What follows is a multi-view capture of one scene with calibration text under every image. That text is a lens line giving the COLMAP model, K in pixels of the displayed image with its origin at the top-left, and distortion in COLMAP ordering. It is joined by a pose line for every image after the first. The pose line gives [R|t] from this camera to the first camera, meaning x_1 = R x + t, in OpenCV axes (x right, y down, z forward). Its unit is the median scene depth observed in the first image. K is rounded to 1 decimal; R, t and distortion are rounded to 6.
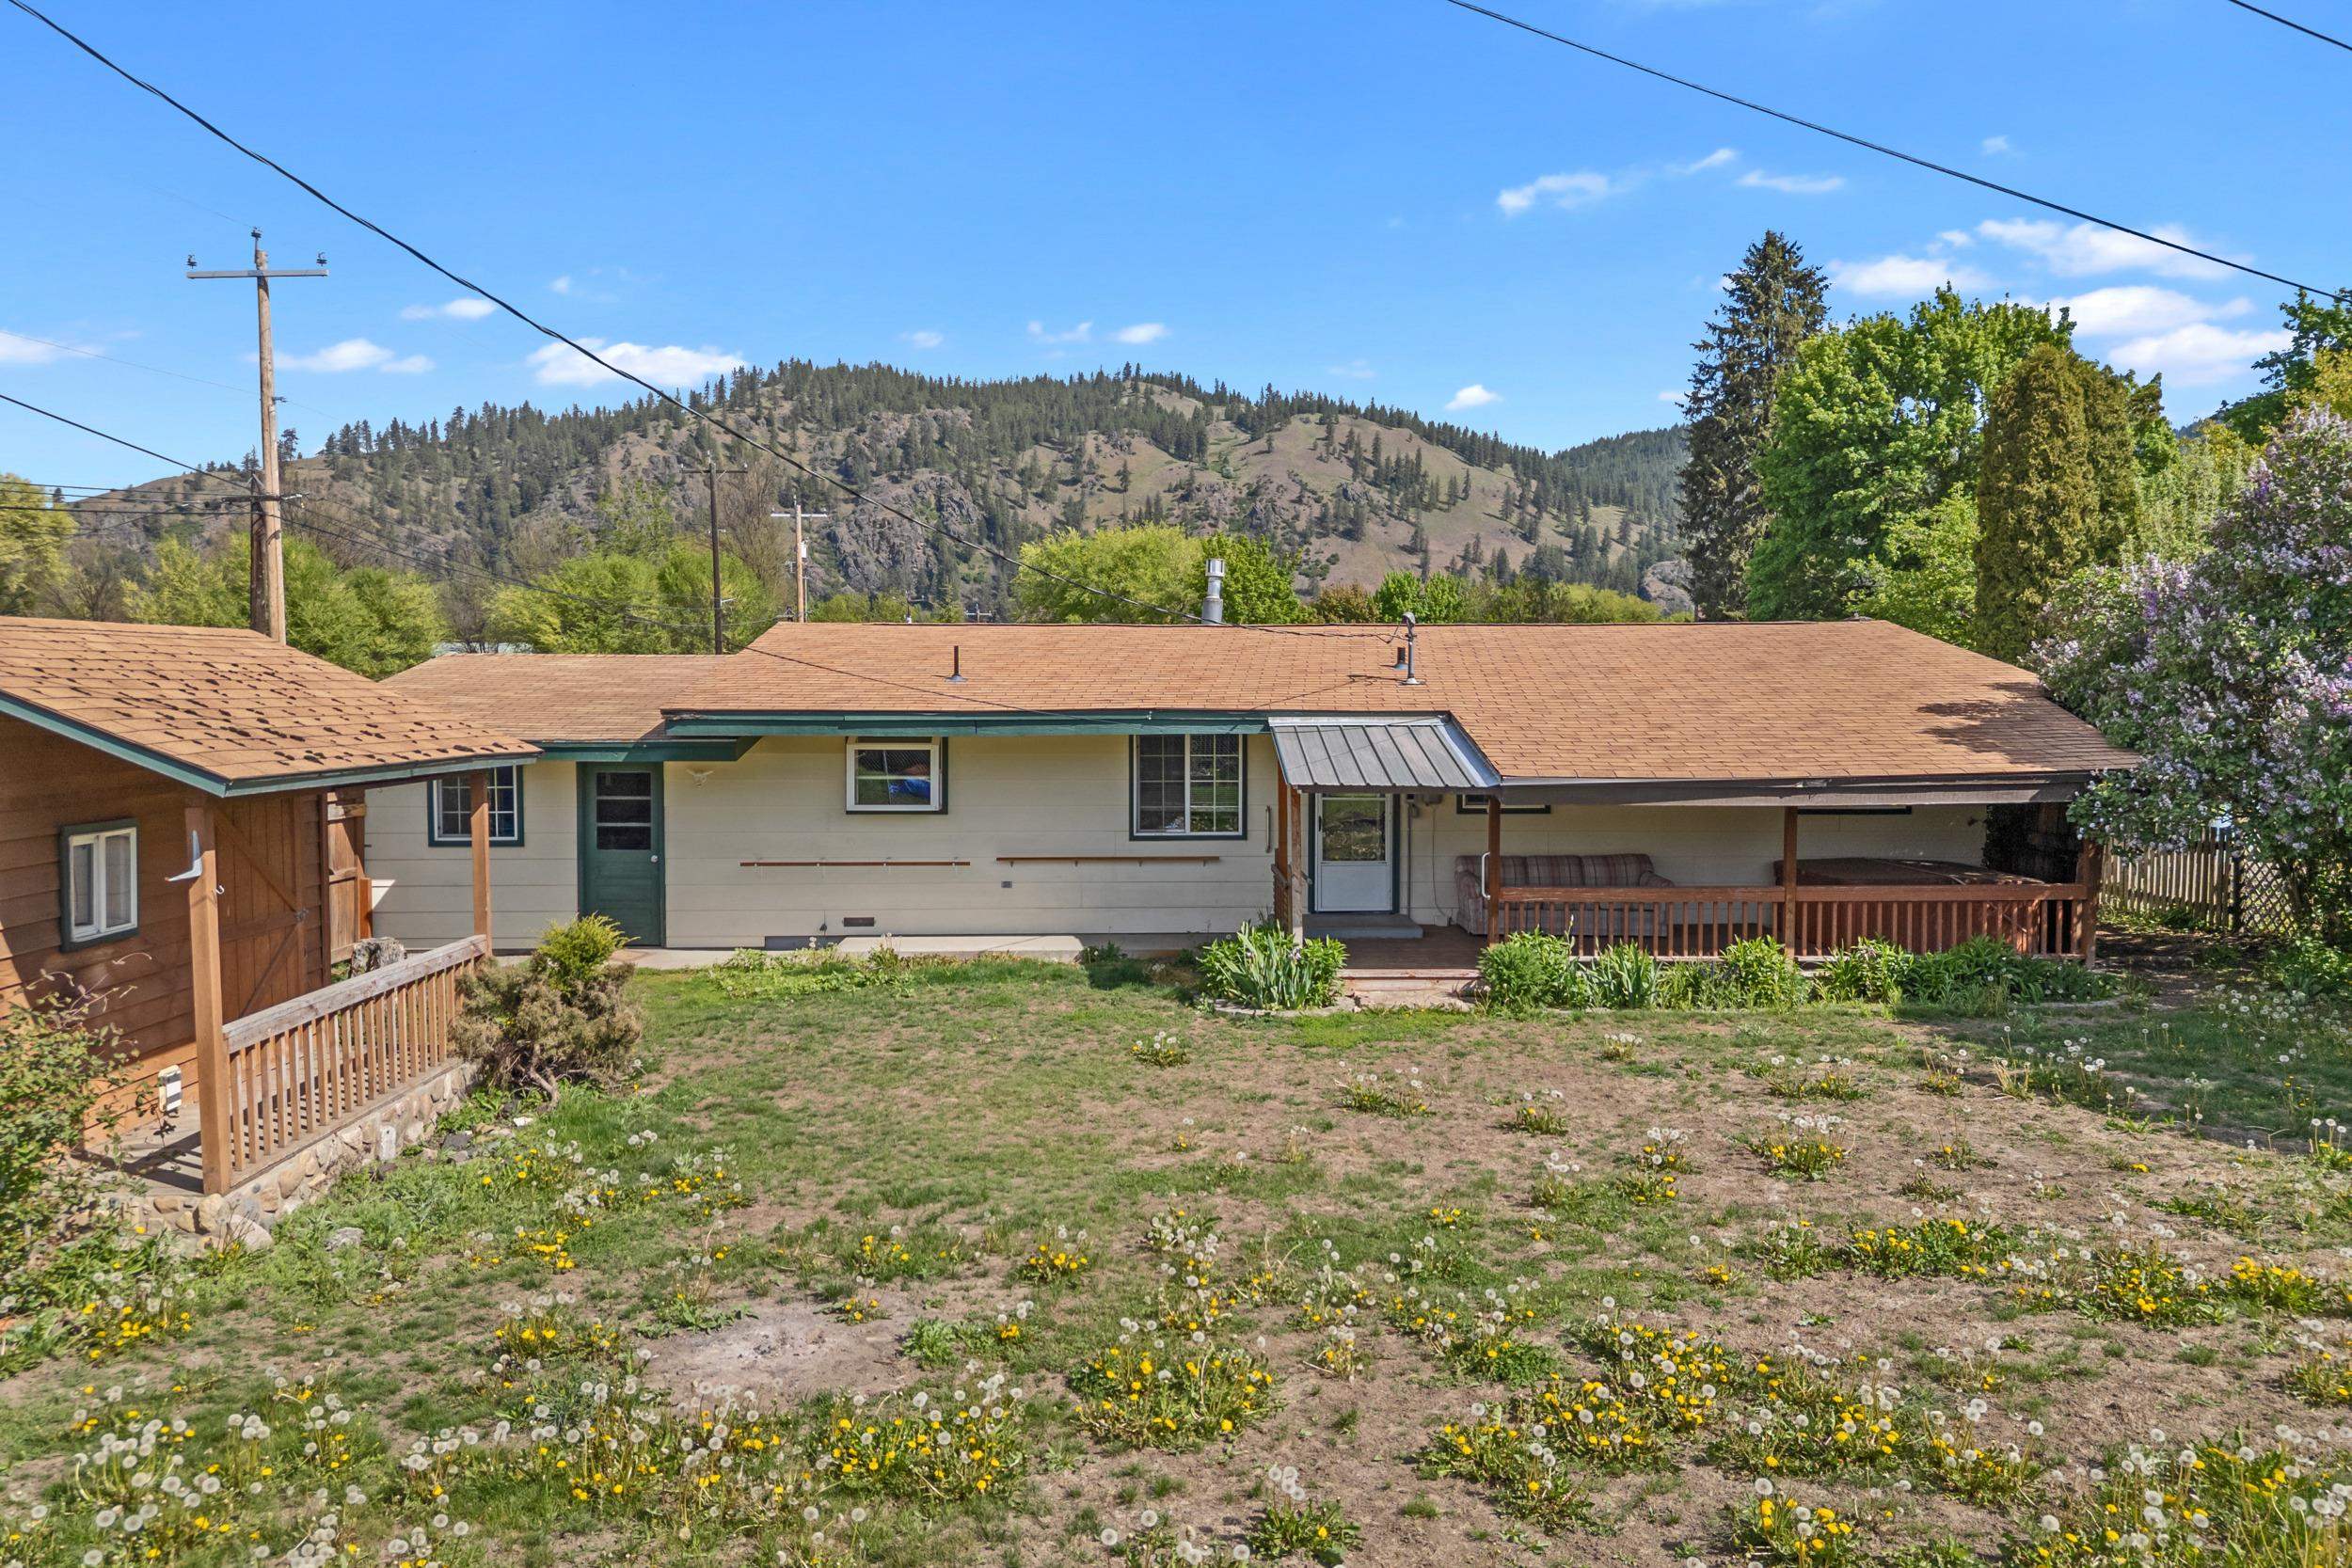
lens RADIAL K [[1649.0, 0, 1180.8], [0, 1649.0, 776.2], [0, 0, 1]] dist [0.083945, -0.085137]
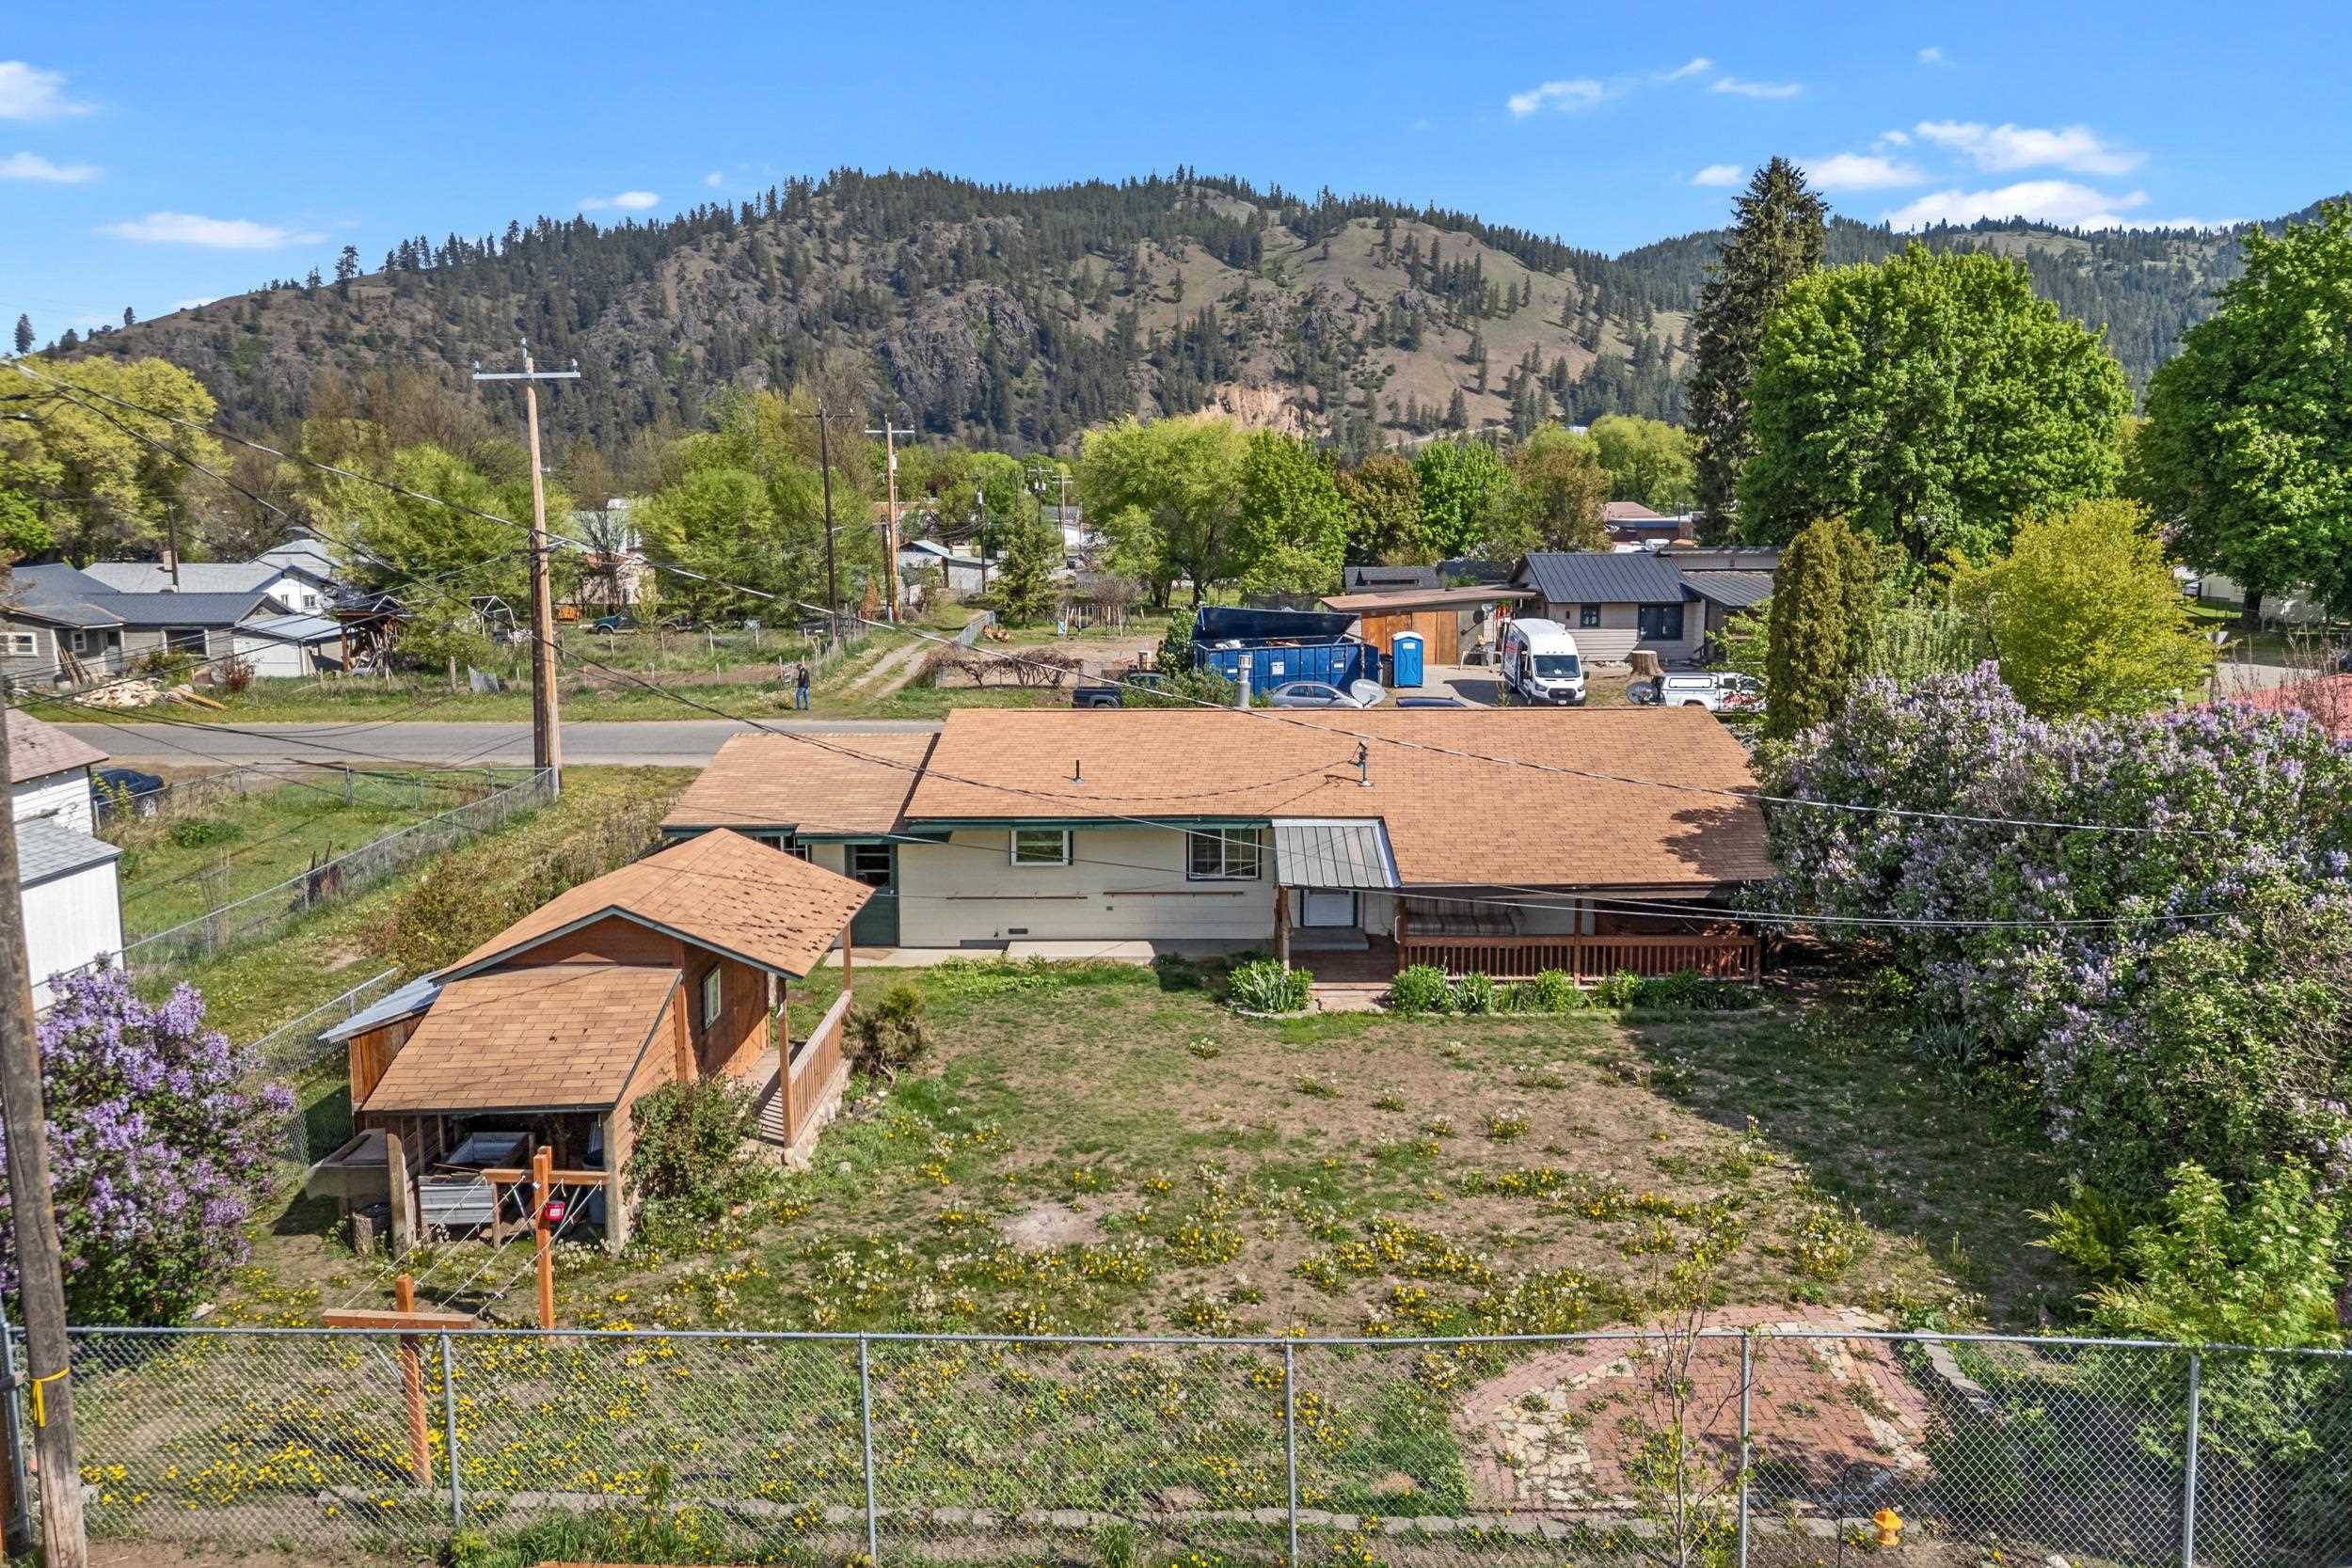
lens RADIAL K [[1642.3, 0, 1176.4], [0, 1642.3, 751.4], [0, 0, 1]] dist [0.085969, -0.080274]
pose [[0.999362, 0.000057, -0.035711, 0.025040], [0.003563, 0.994850, 0.101299, -0.403562], [0.035533, -0.101361, 0.994215, -0.915553]]
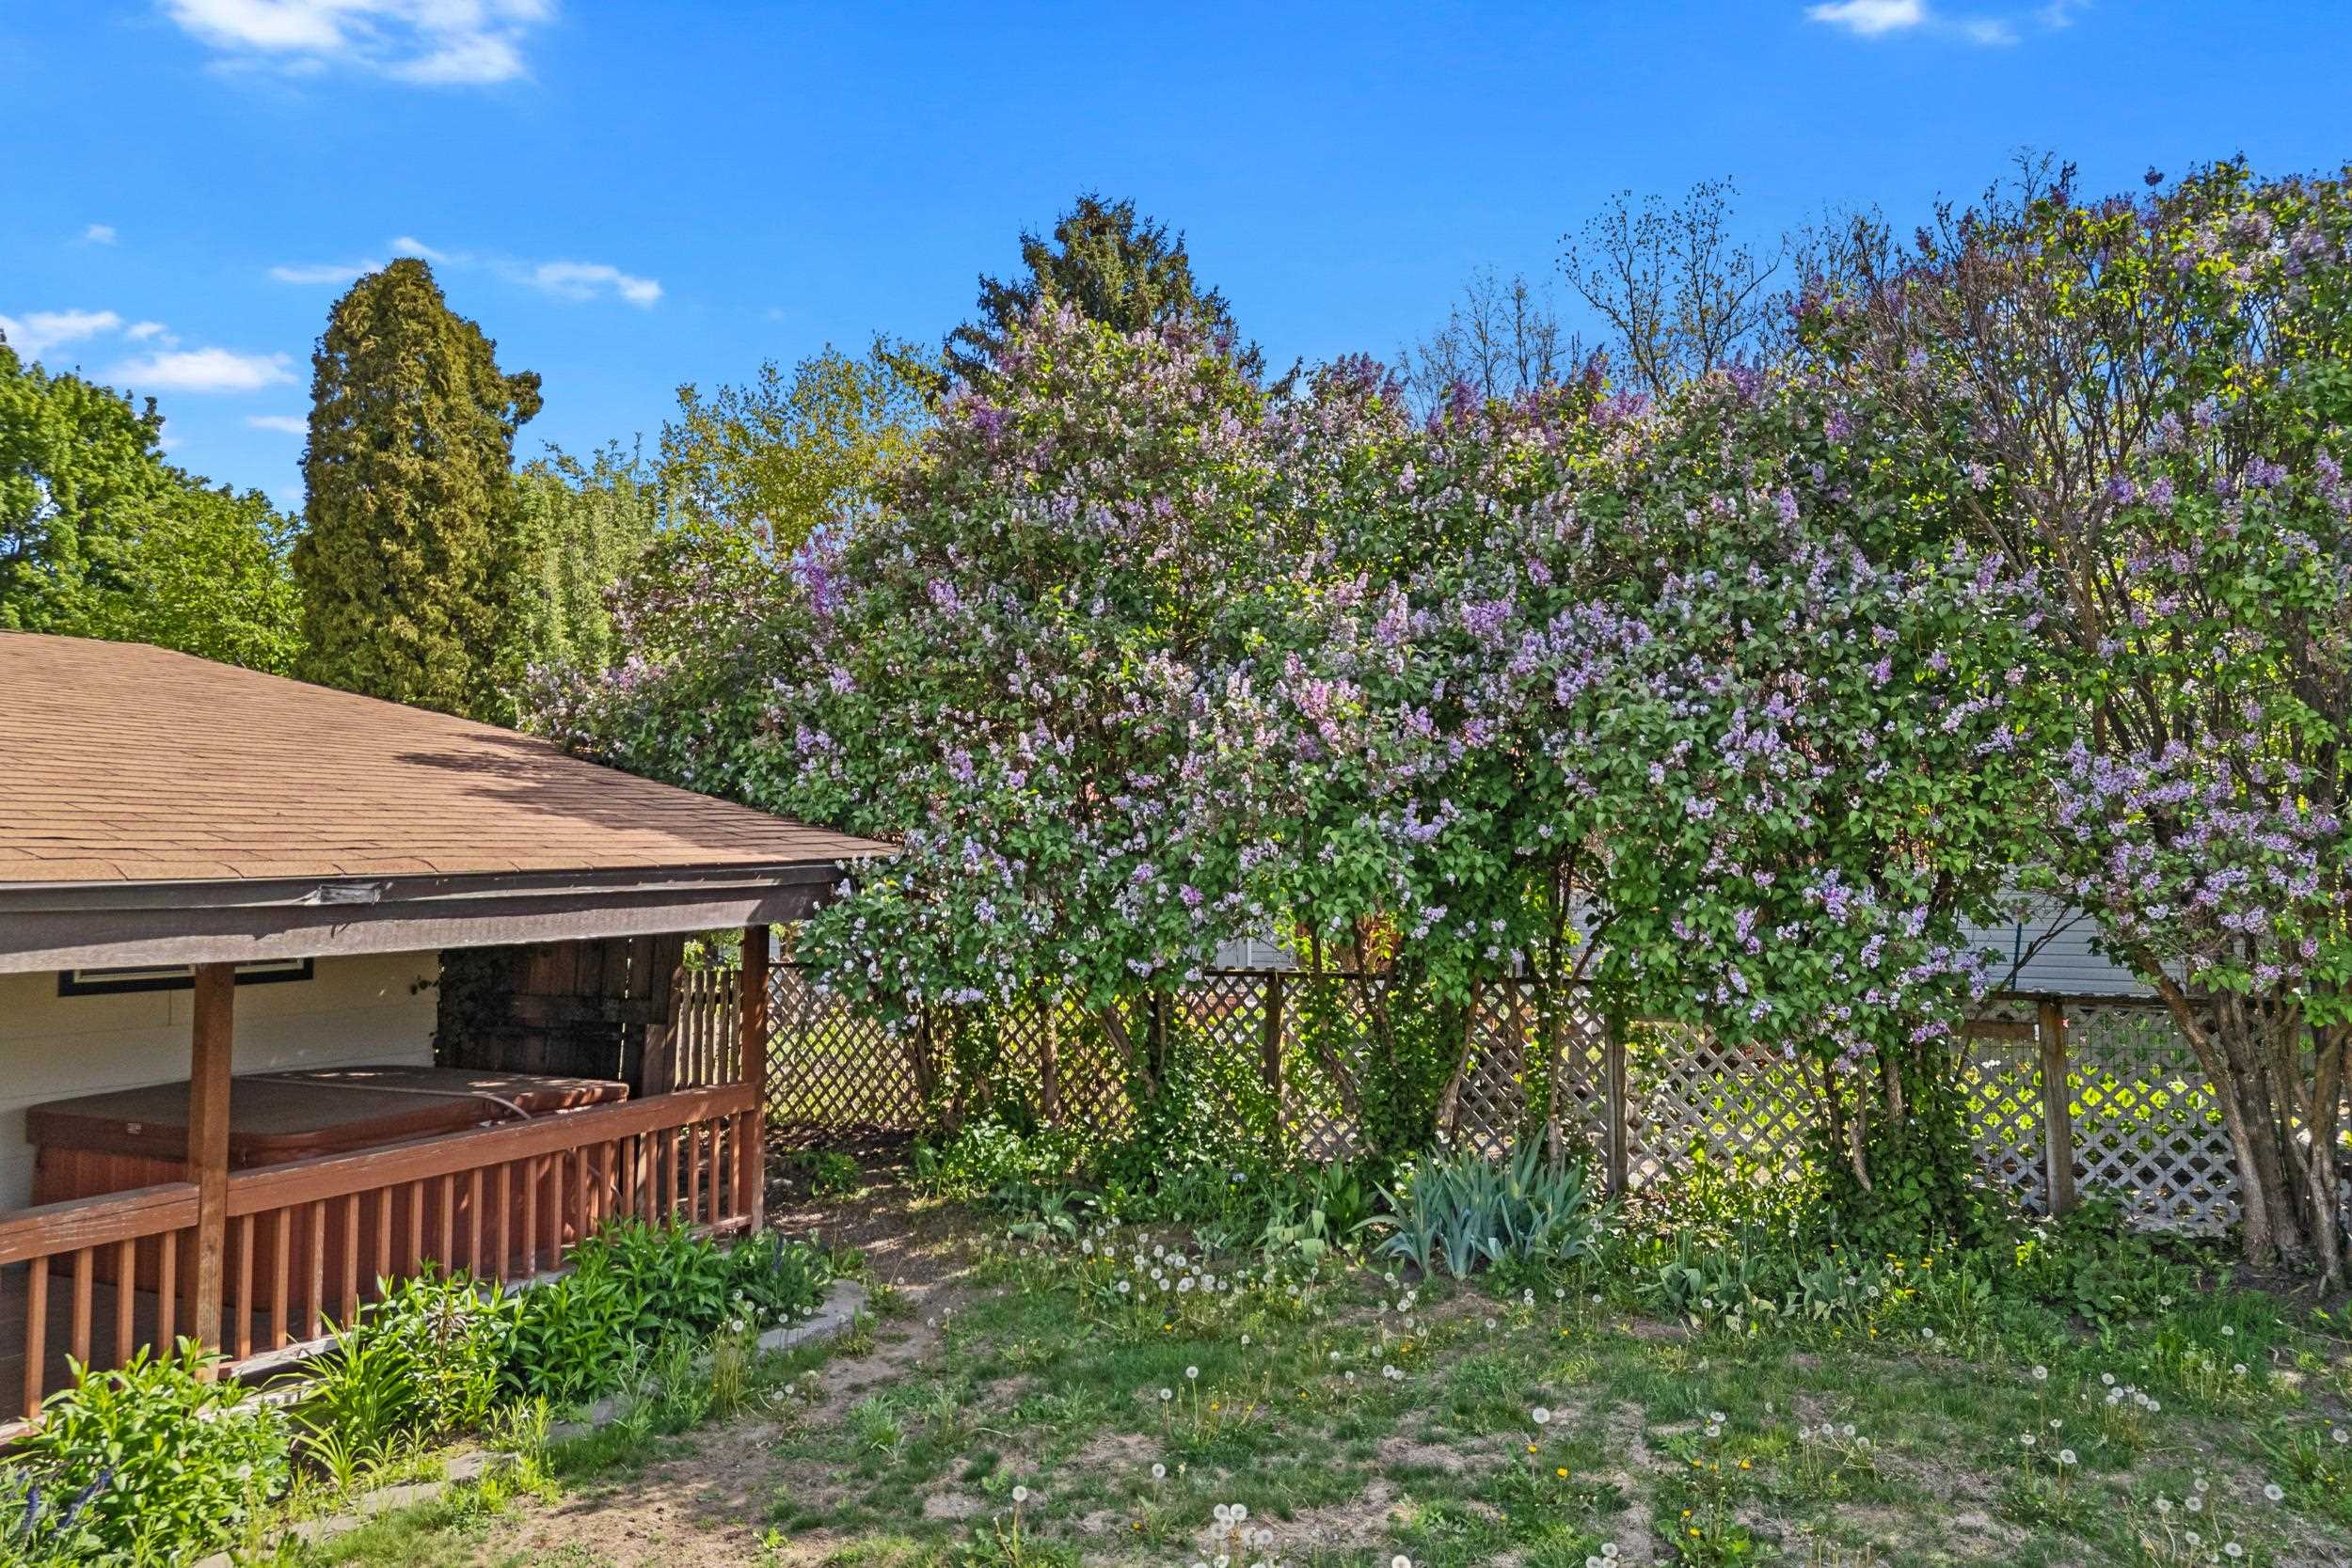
lens RADIAL K [[1642.3, 0, 1176.4], [0, 1642.3, 751.4], [0, 0, 1]] dist [0.085969, -0.080274]
pose [[0.474325, 0.061797, 0.878178, 0.179286], [0.041813, 0.994826, -0.092590, 0.019634], [-0.879356, 0.080637, 0.469287, 0.858240]]
